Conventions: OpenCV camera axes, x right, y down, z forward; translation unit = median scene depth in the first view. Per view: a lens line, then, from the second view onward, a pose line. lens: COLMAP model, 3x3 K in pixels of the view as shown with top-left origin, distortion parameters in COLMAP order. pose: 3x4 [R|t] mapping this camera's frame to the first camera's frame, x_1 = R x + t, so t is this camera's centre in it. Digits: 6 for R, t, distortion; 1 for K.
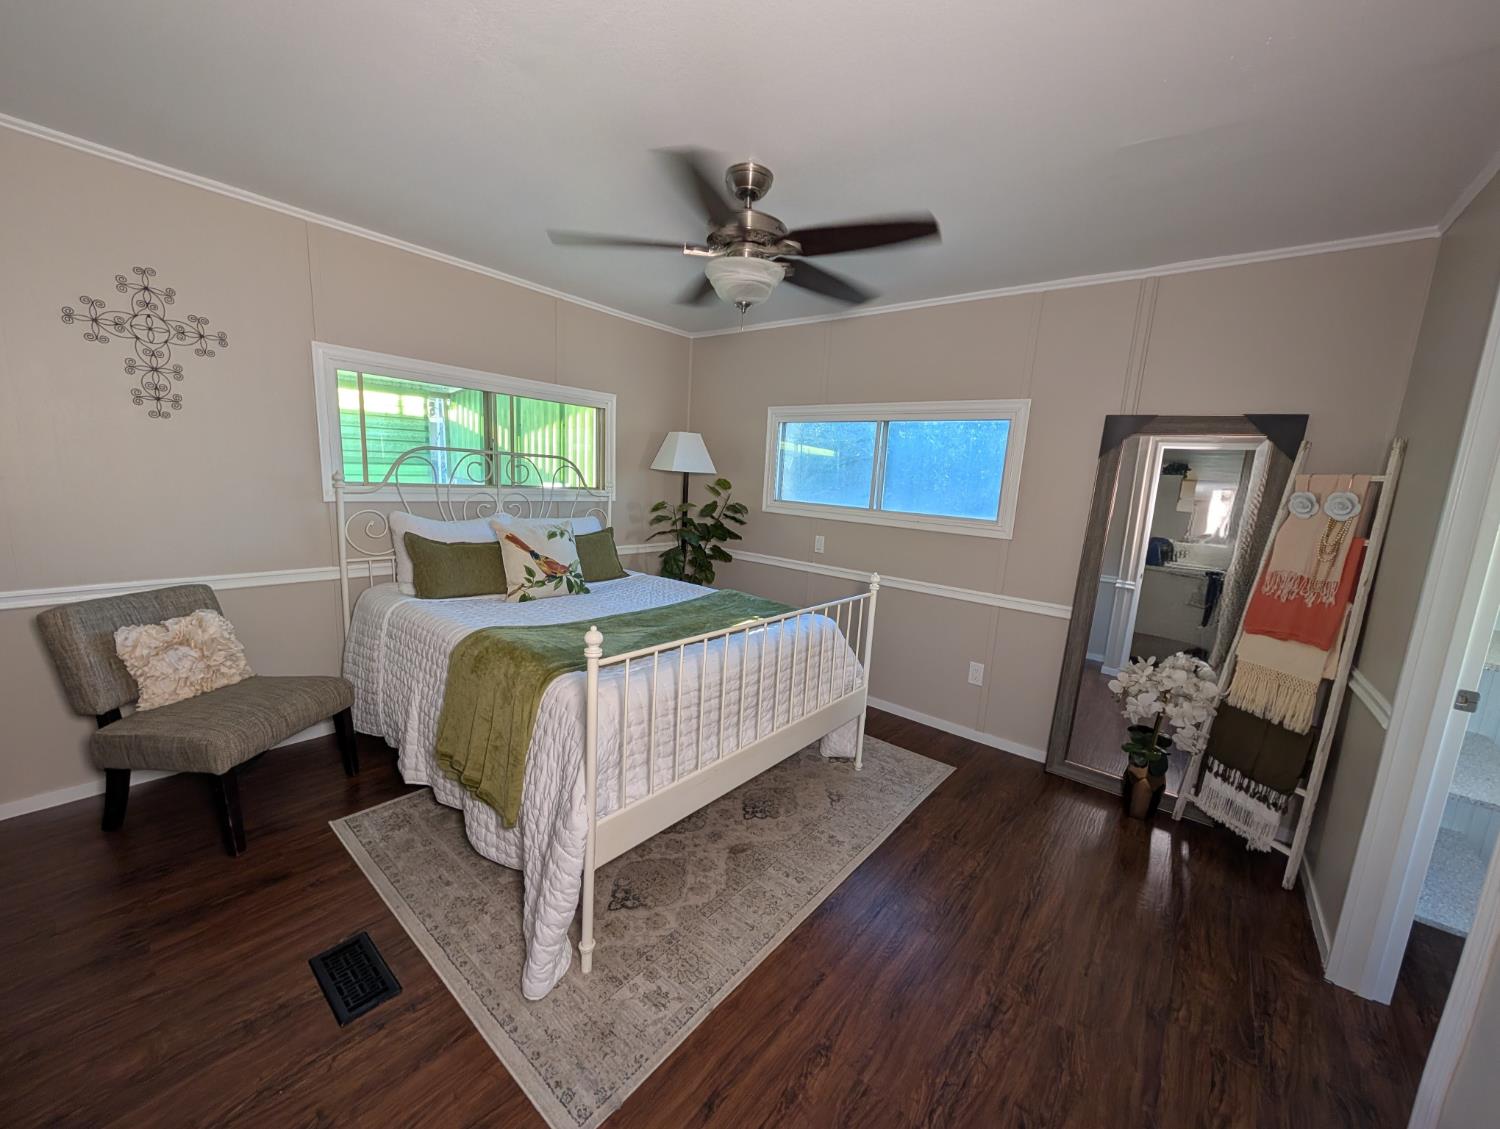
lens RADIAL K [[567.3, 0, 748.0], [0, 567.3, 569.0], [0, 0, 1]] dist [0.003152, 0.000190]
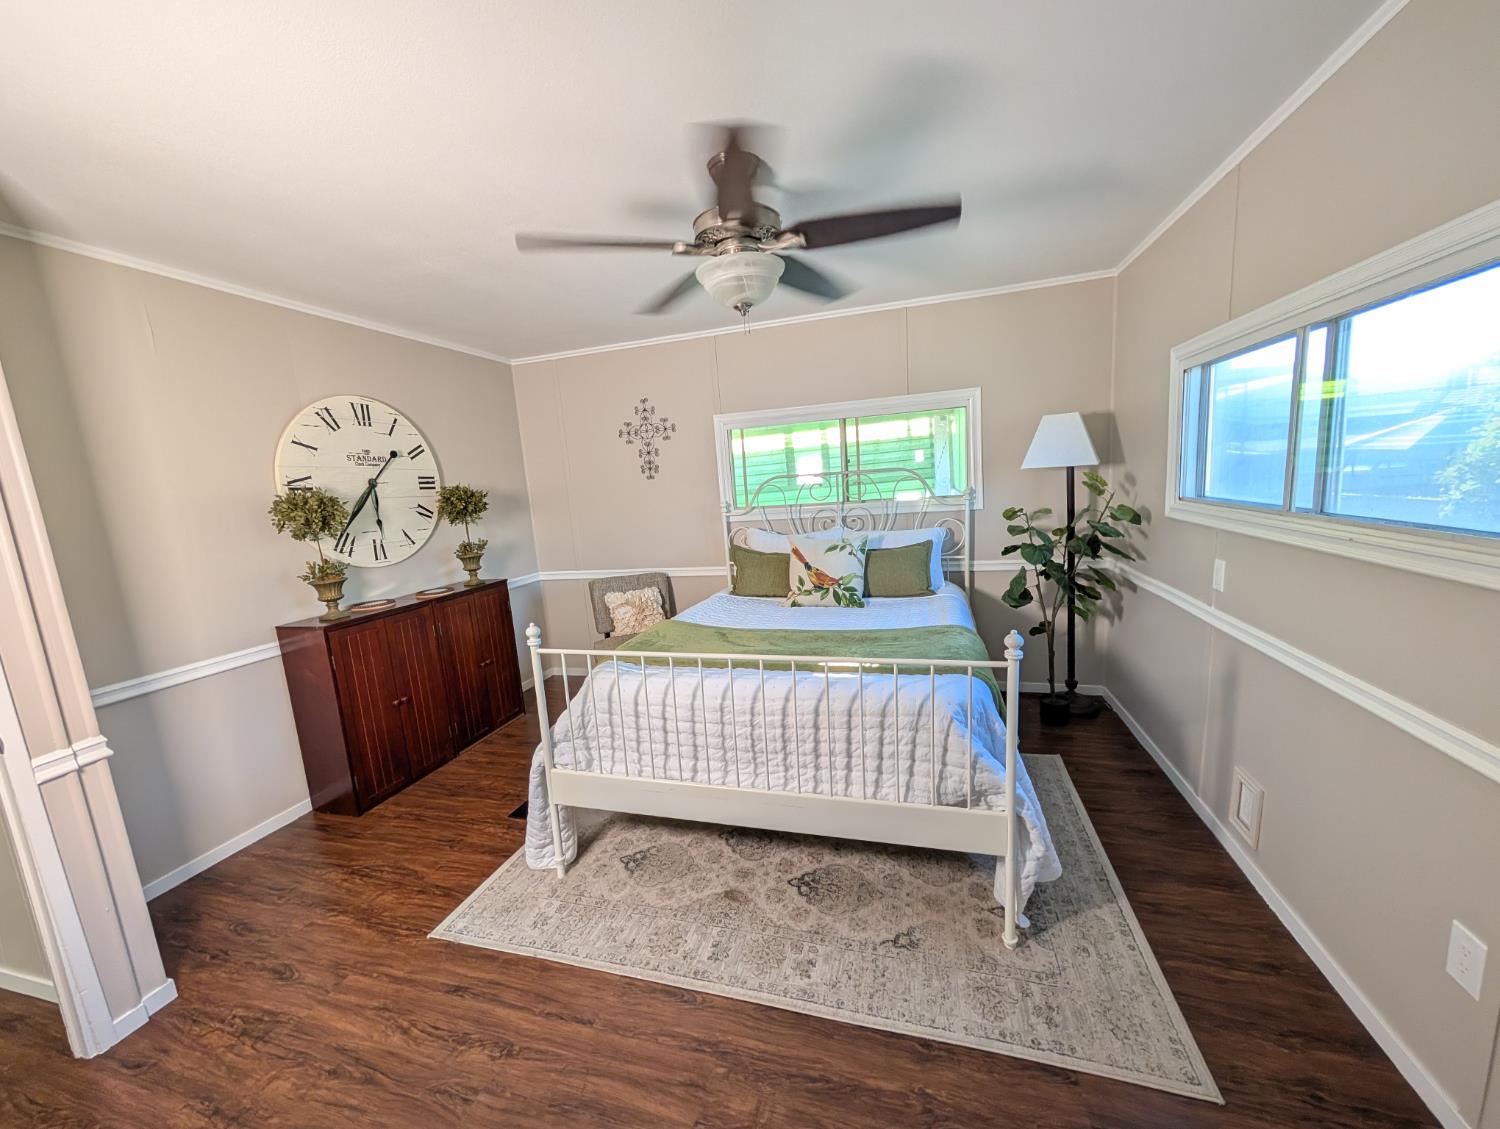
lens RADIAL K [[567.3, 0, 752.9], [0, 567.3, 565.8], [0, 0, 1]] dist [0.003152, 0.000190]
pose [[0.394390, 0.058113, -0.917104, 0.622705], [-0.061346, 0.997437, 0.036822, -0.062652], [0.916893, 0.041738, 0.396945, 0.484252]]
